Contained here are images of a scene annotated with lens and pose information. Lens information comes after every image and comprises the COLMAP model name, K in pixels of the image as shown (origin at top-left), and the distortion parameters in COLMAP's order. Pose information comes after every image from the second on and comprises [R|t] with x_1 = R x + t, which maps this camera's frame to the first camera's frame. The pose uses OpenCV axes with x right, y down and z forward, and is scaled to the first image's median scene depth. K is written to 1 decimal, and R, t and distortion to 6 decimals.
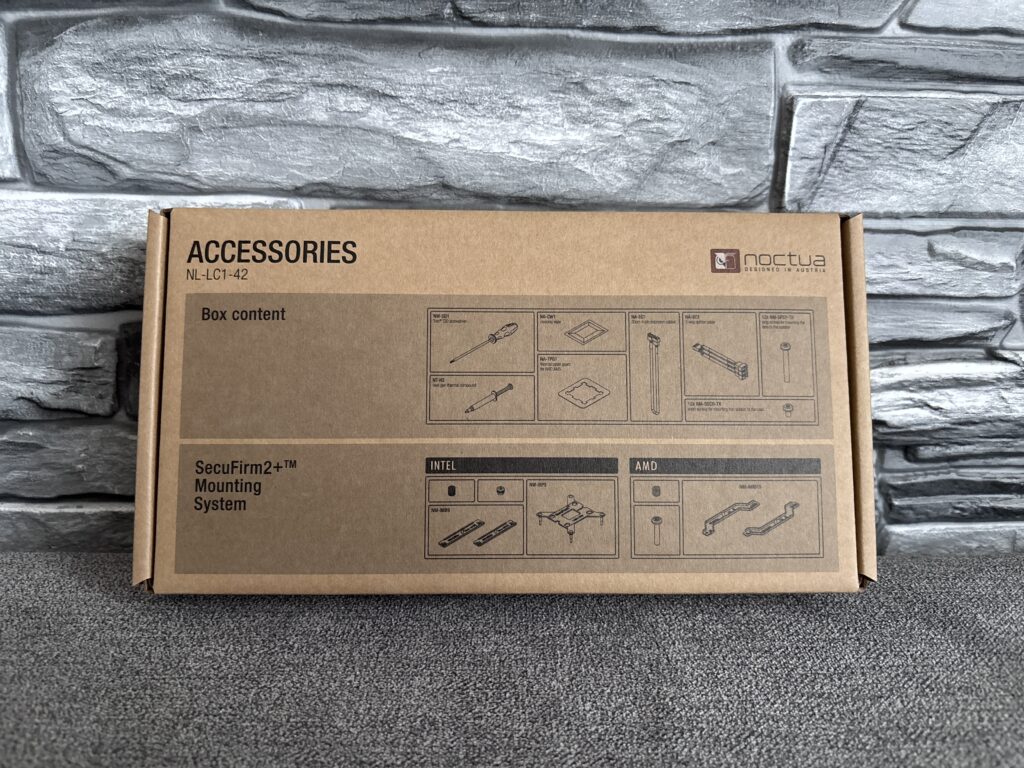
lens RADIAL K [[789.8, 0, 509.1], [0, 789.8, 383.3], [0, 0, 1]] dist [0.021019, -0.049466]
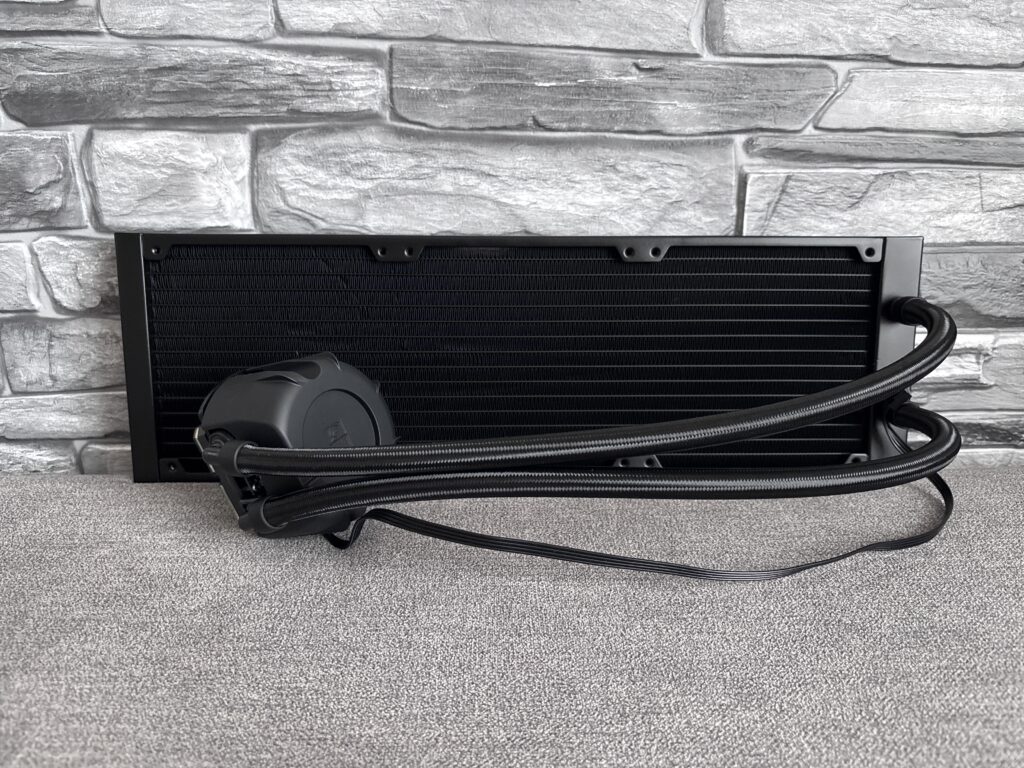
lens RADIAL K [[794.2, 0, 514.6], [0, 794.2, 380.2], [0, 0, 1]] dist [0.015802, -0.030161]
pose [[0.999880, -0.011492, 0.010427, -0.126220], [0.011674, 0.999778, -0.017540, 0.069439], [-0.010223, 0.017659, 0.999792, -0.555477]]
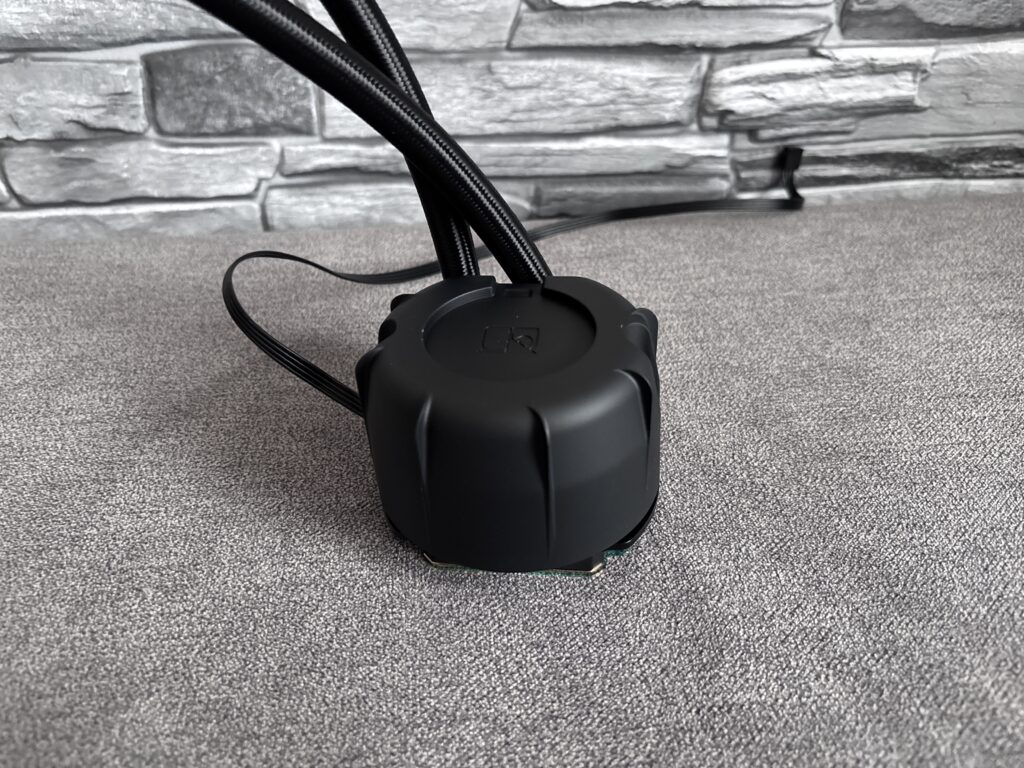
lens RADIAL K [[804.7, 0, 504.0], [0, 804.7, 385.3], [0, 0, 1]] dist [0.015609, -0.033134]
pose [[0.996948, -0.061851, 0.047625, -0.005110], [0.046782, 0.961784, 0.269784, 0.118677], [-0.062492, -0.266733, 0.961742, -0.444221]]
